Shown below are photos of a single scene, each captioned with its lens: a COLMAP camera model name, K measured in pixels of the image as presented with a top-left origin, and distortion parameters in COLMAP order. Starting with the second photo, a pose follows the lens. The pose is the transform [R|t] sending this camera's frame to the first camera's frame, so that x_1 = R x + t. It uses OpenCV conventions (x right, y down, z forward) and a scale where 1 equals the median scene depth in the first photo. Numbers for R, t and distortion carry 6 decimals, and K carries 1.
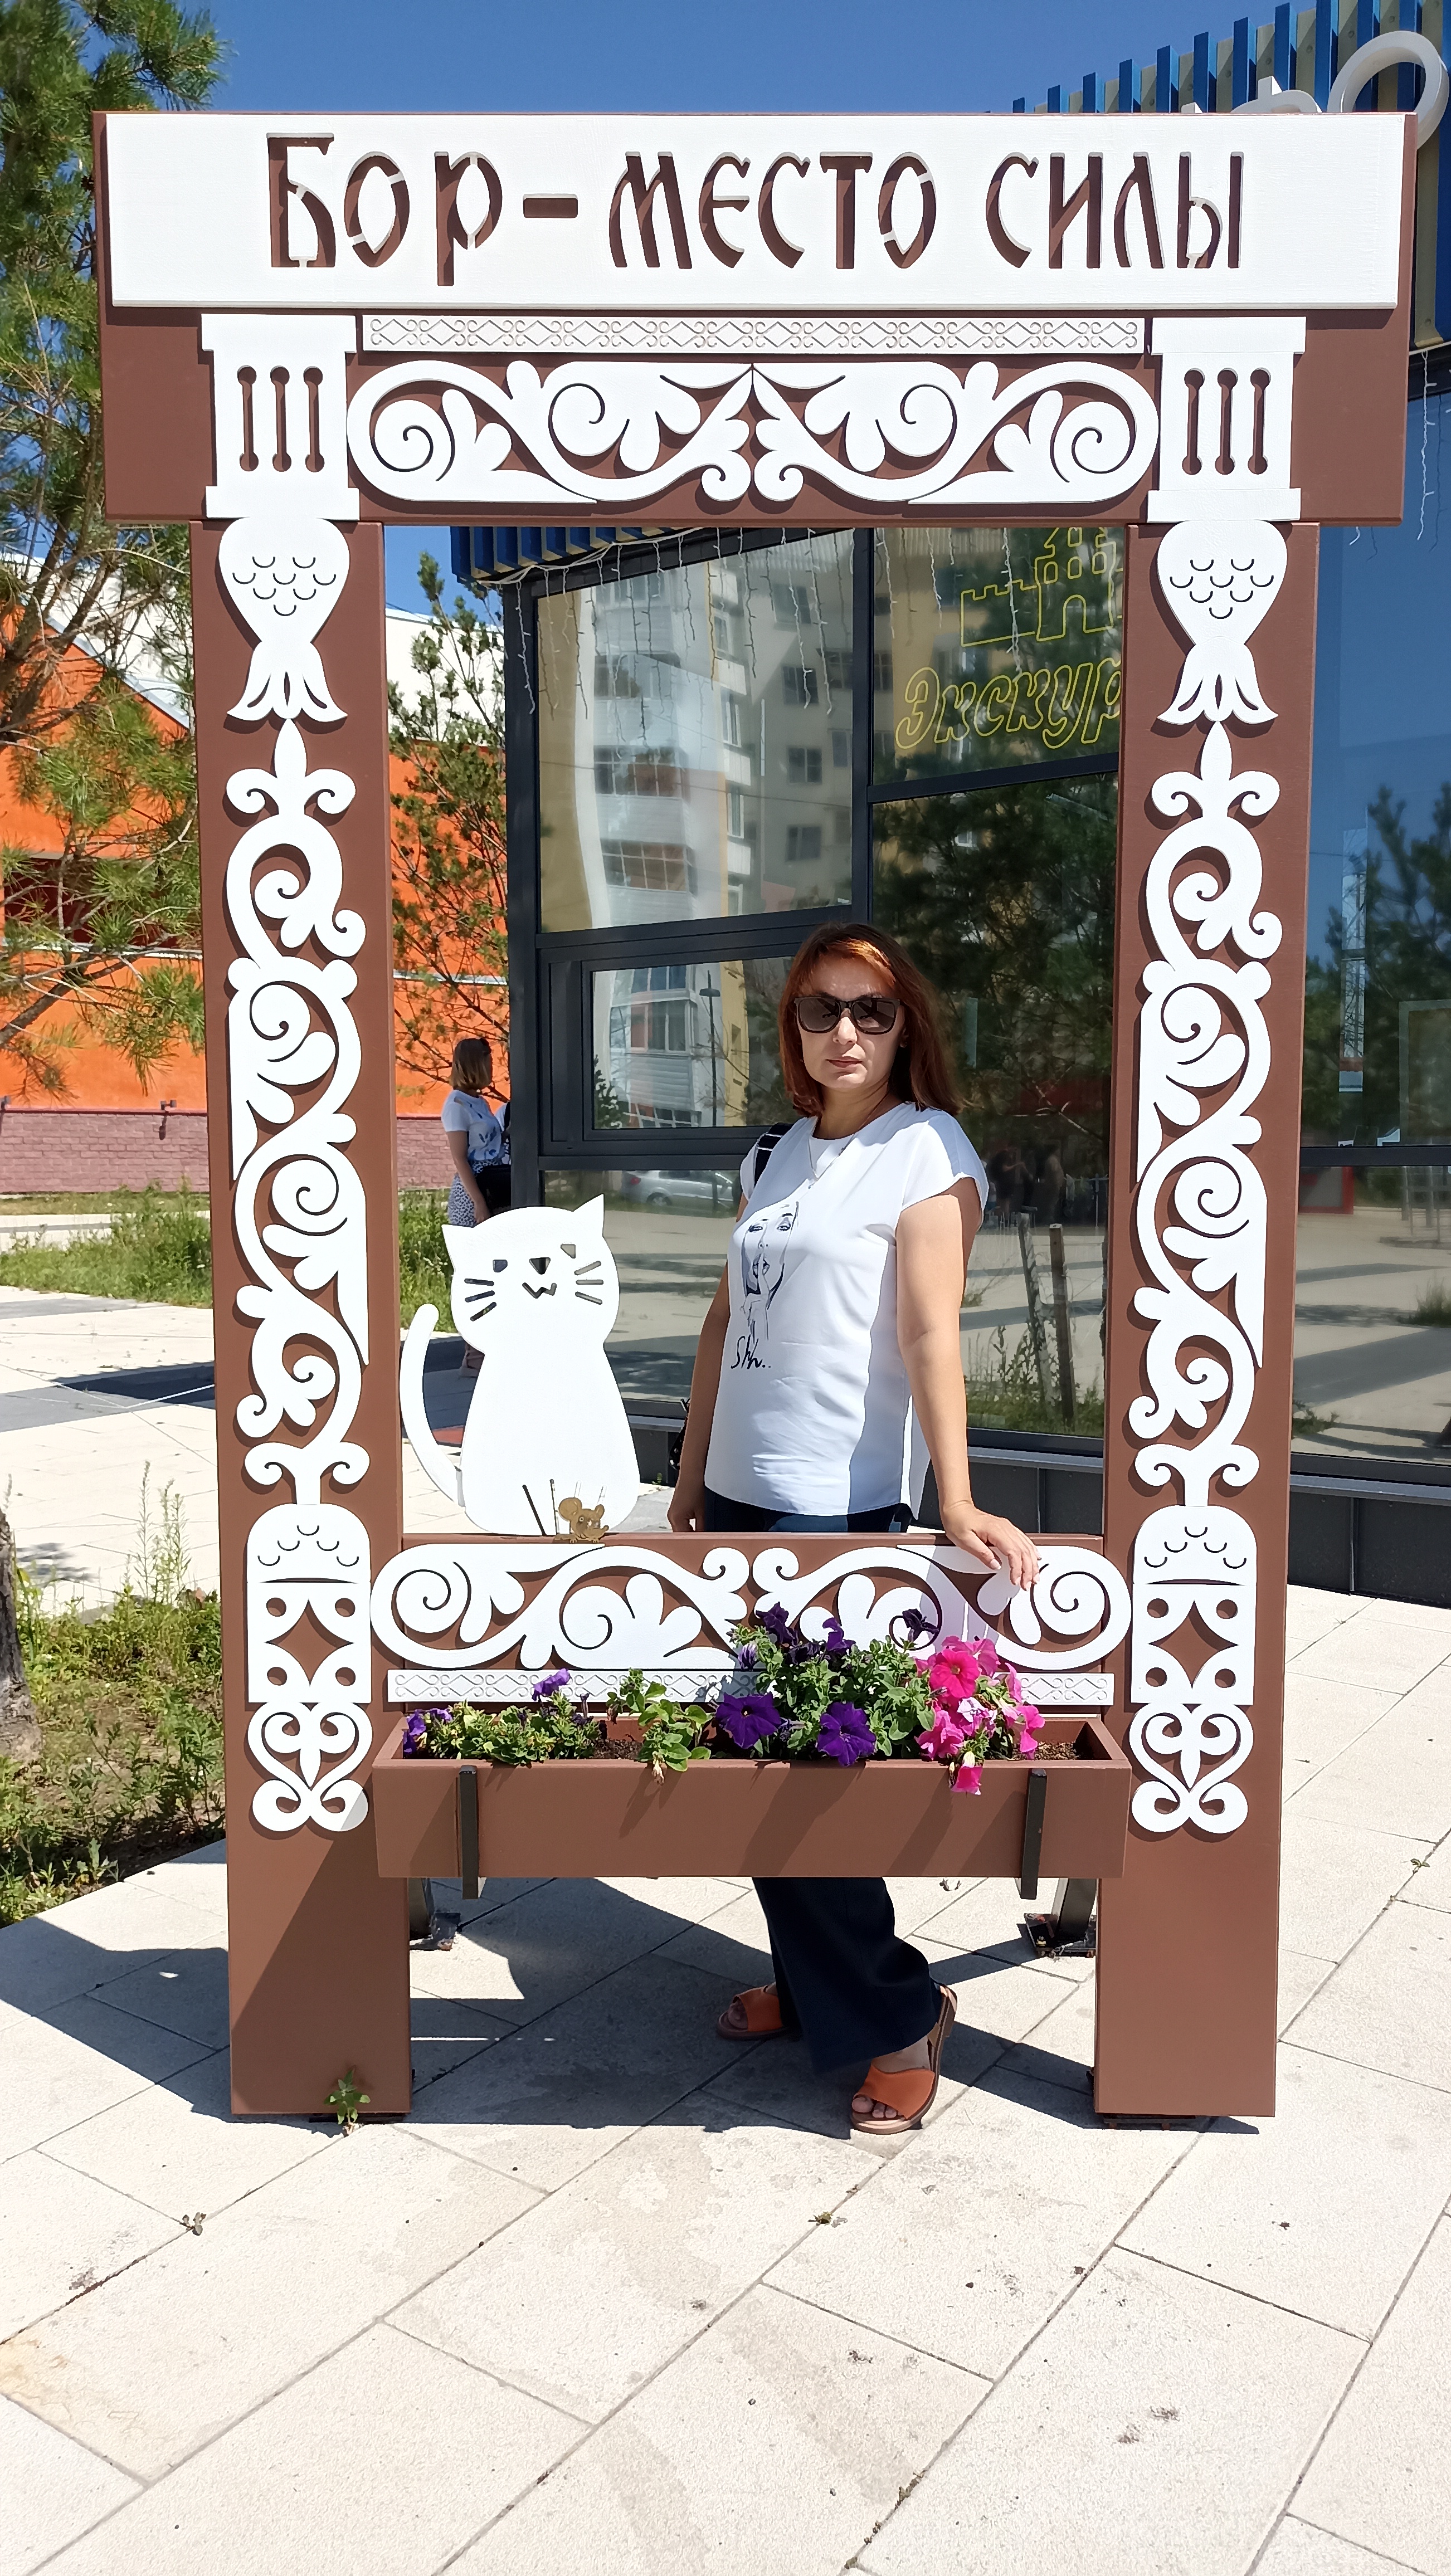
lens RADIAL K [[1882.9, 0, 724.3], [0, 1882.9, 1356.6], [0, 0, 1]] dist [0.028896, -0.028191]
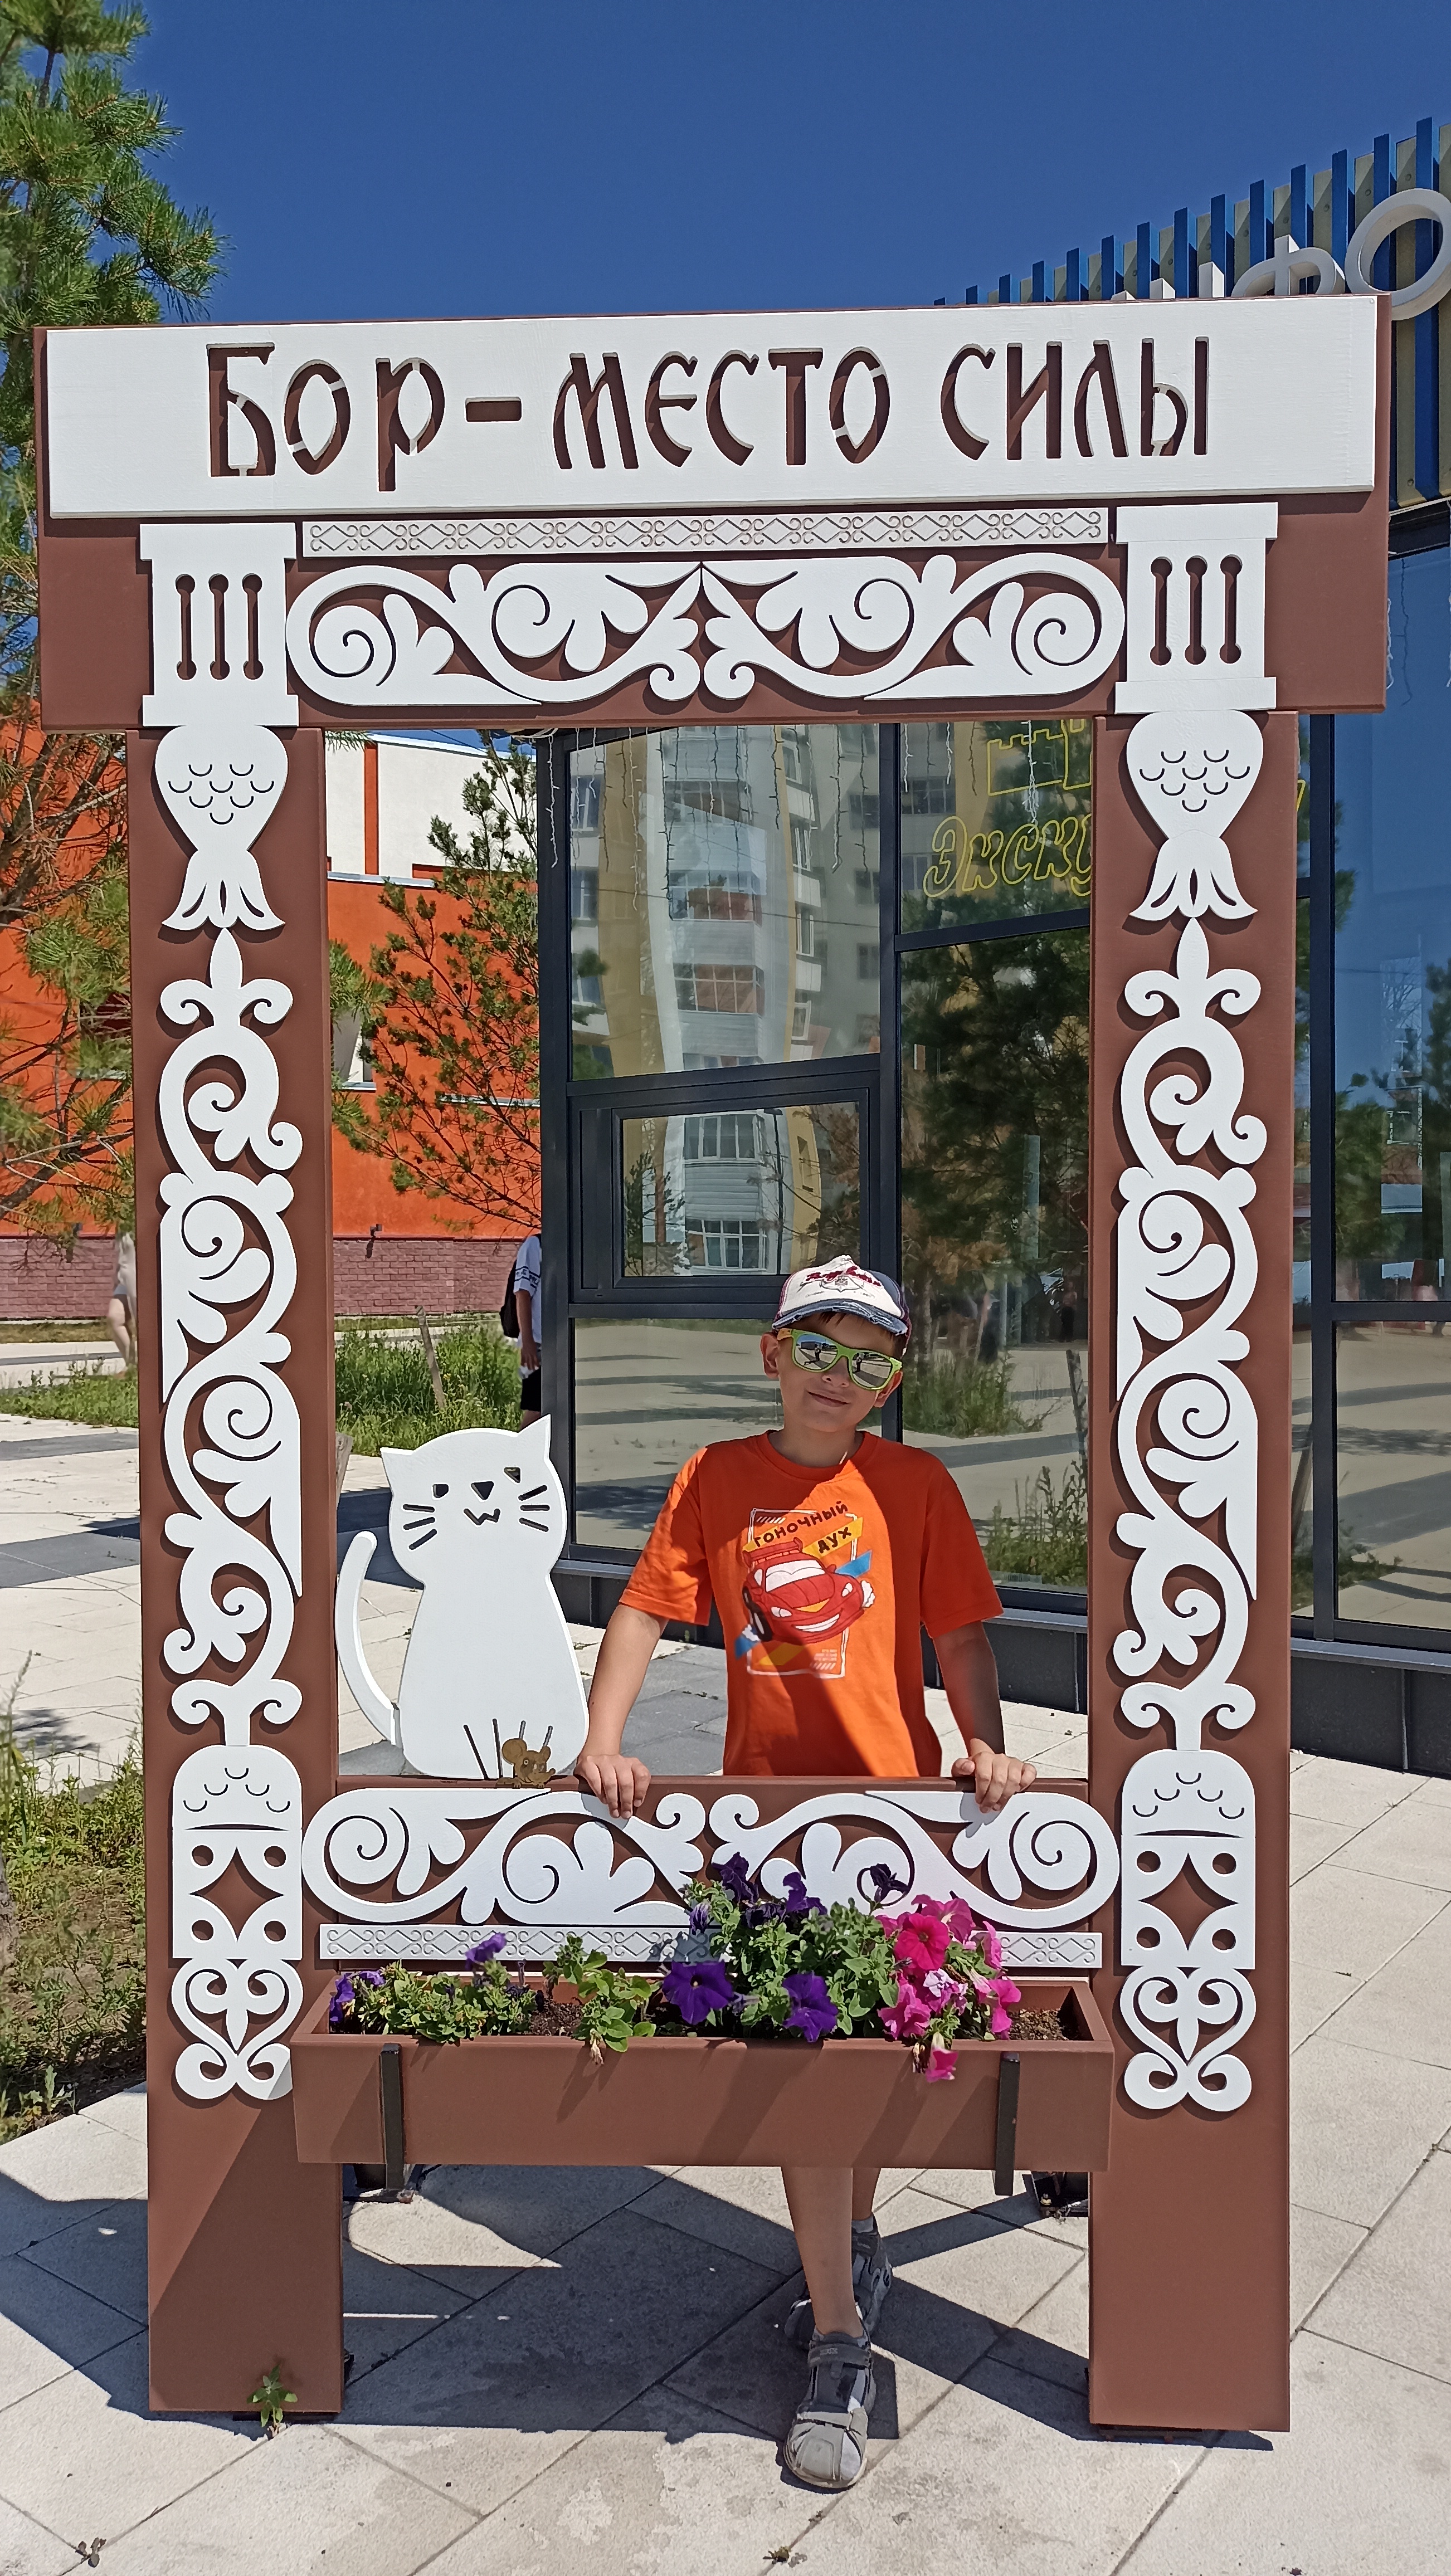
lens RADIAL K [[1882.9, 0, 724.3], [0, 1882.9, 1356.6], [0, 0, 1]] dist [0.028896, -0.028191]
pose [[0.999263, -0.005111, -0.038033, 0.060002], [0.002862, 0.998256, -0.058957, -0.060095], [0.038268, 0.058805, 0.997536, 0.058239]]
